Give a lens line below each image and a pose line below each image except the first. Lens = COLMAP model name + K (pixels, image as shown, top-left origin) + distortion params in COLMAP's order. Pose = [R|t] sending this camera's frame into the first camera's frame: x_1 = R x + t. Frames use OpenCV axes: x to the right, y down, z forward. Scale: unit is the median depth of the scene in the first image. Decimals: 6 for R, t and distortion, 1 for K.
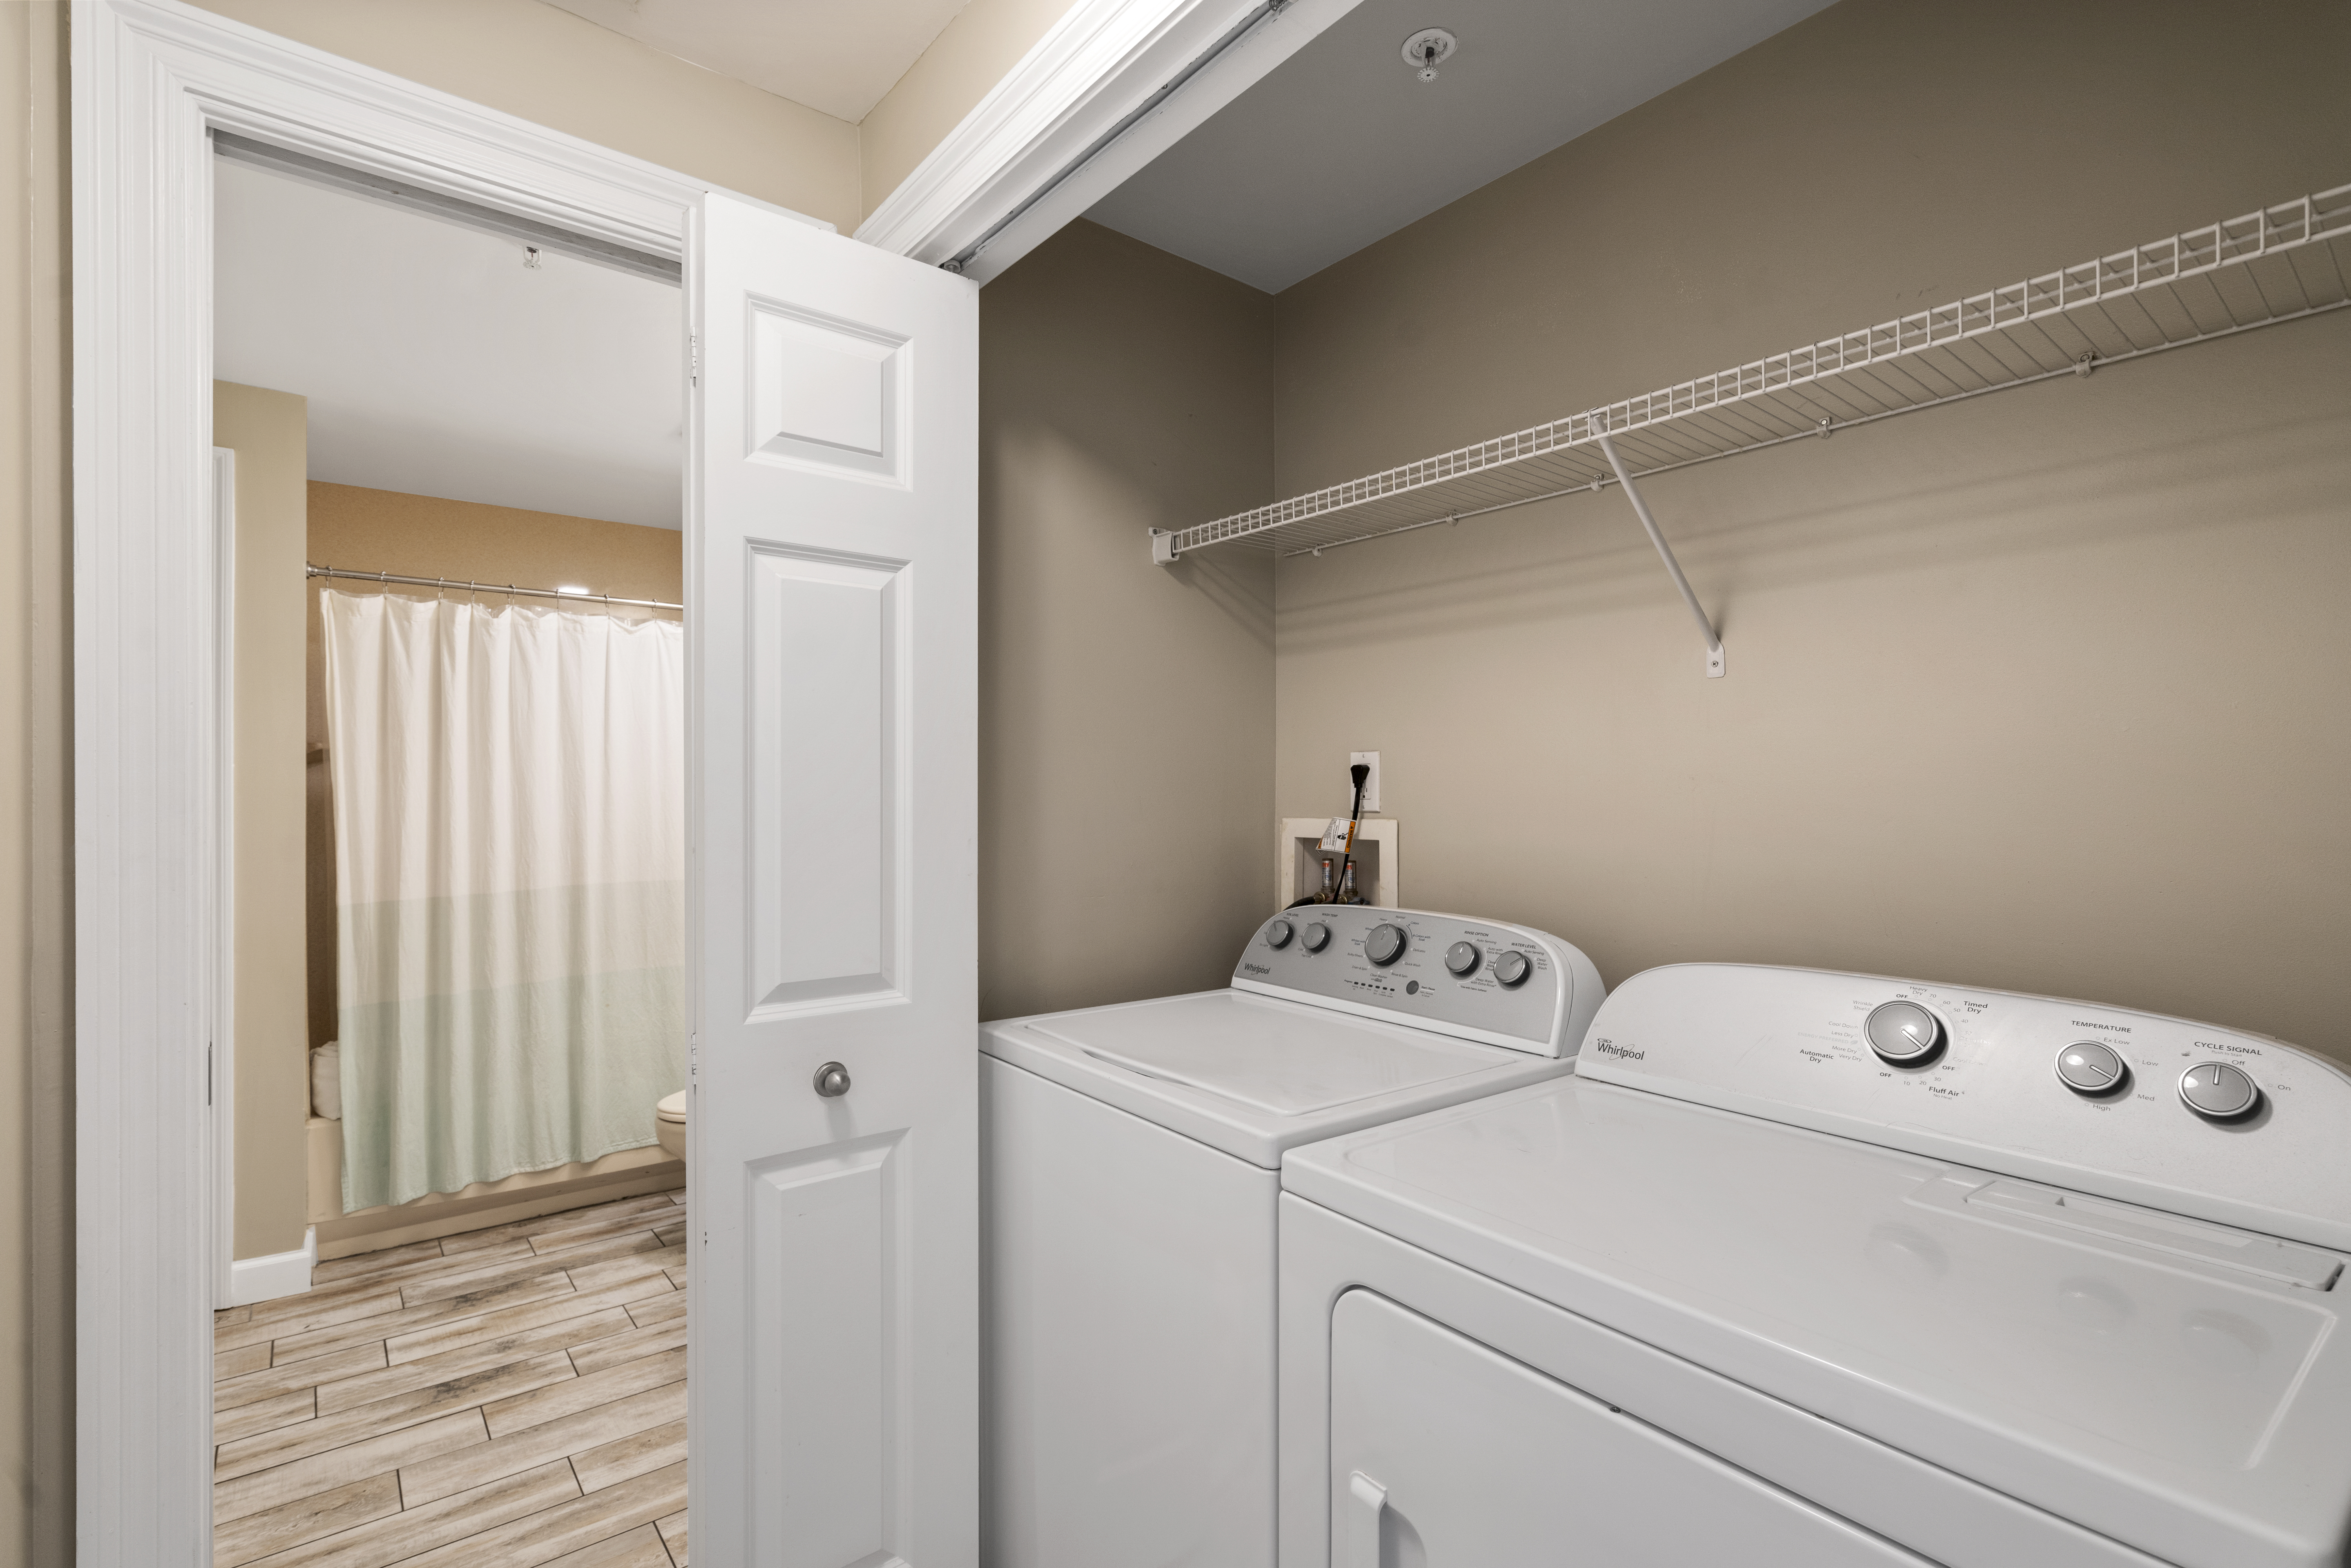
lens RADIAL K [[1072.7, 0, 1167.4], [0, 1072.7, 783.1], [0, 0, 1]] dist [-0.008327, 0.003609]
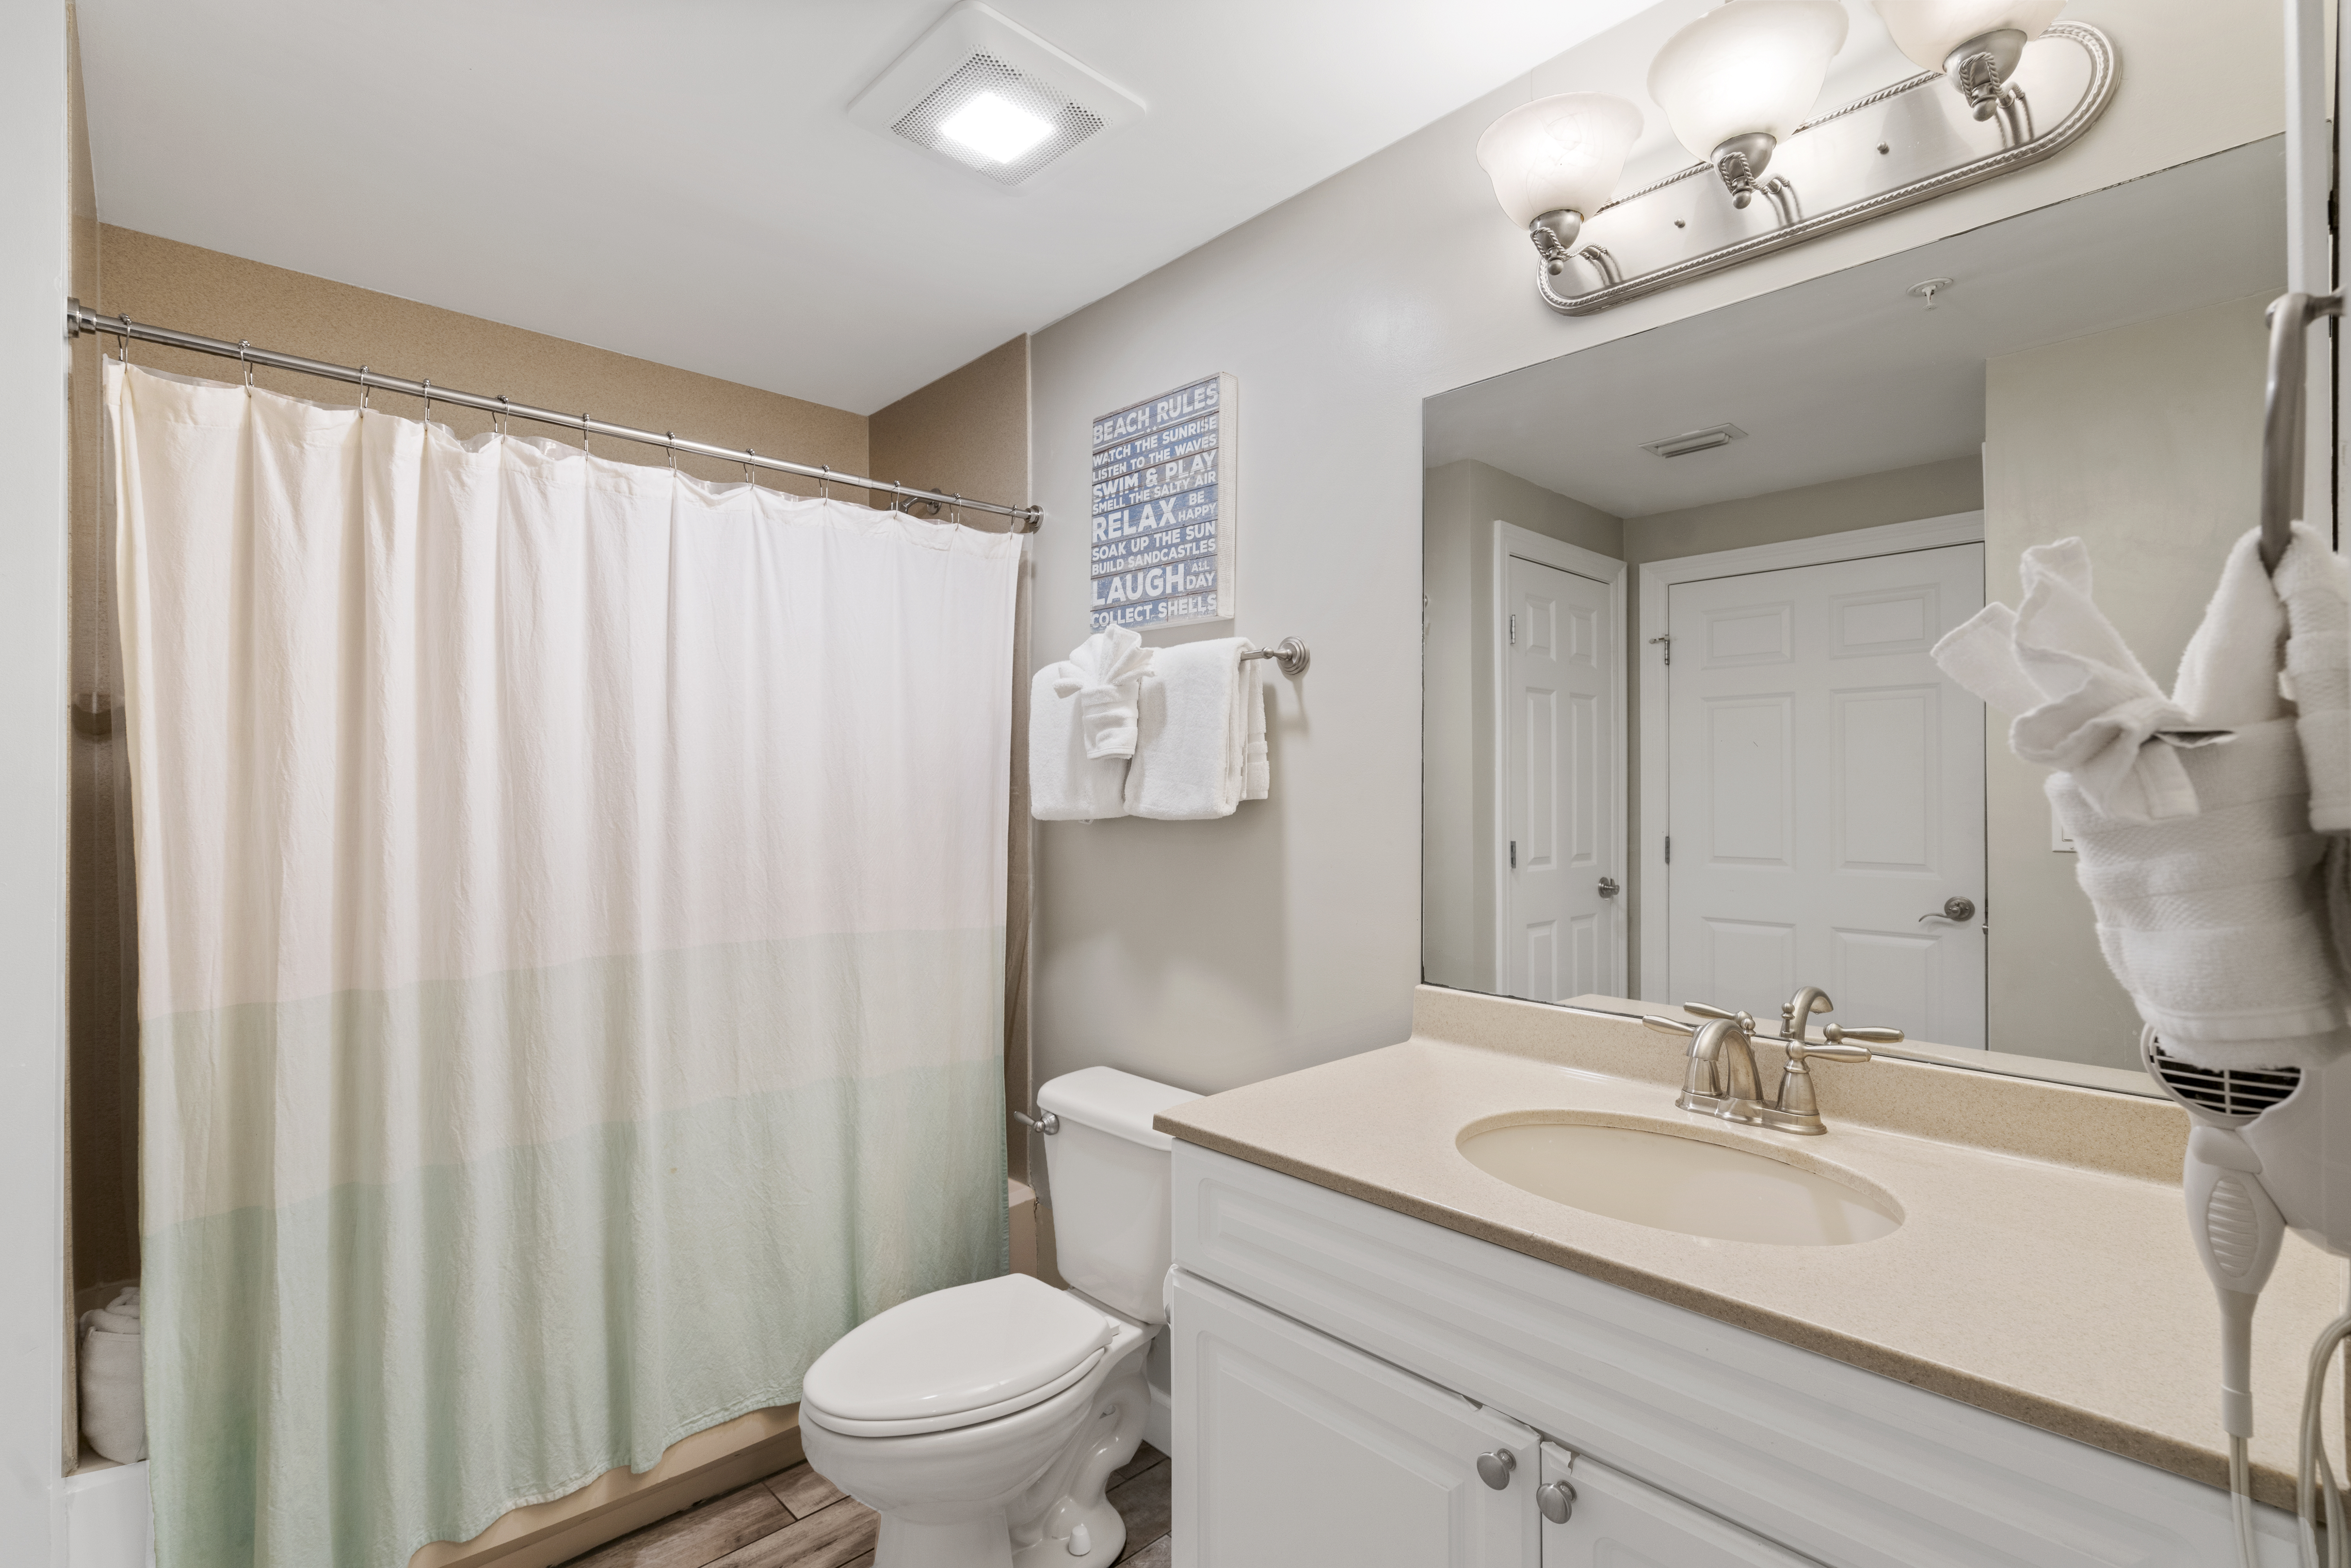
lens RADIAL K [[1072.7, 0, 1165.6], [0, 1072.7, 776.1], [0, 0, 1]] dist [-0.008327, 0.003609]
pose [[0.997822, 0.006483, 0.065652, -0.330289], [-0.006715, 0.999972, 0.003314, 0.000182], [-0.065628, -0.003748, 0.997837, 0.465152]]
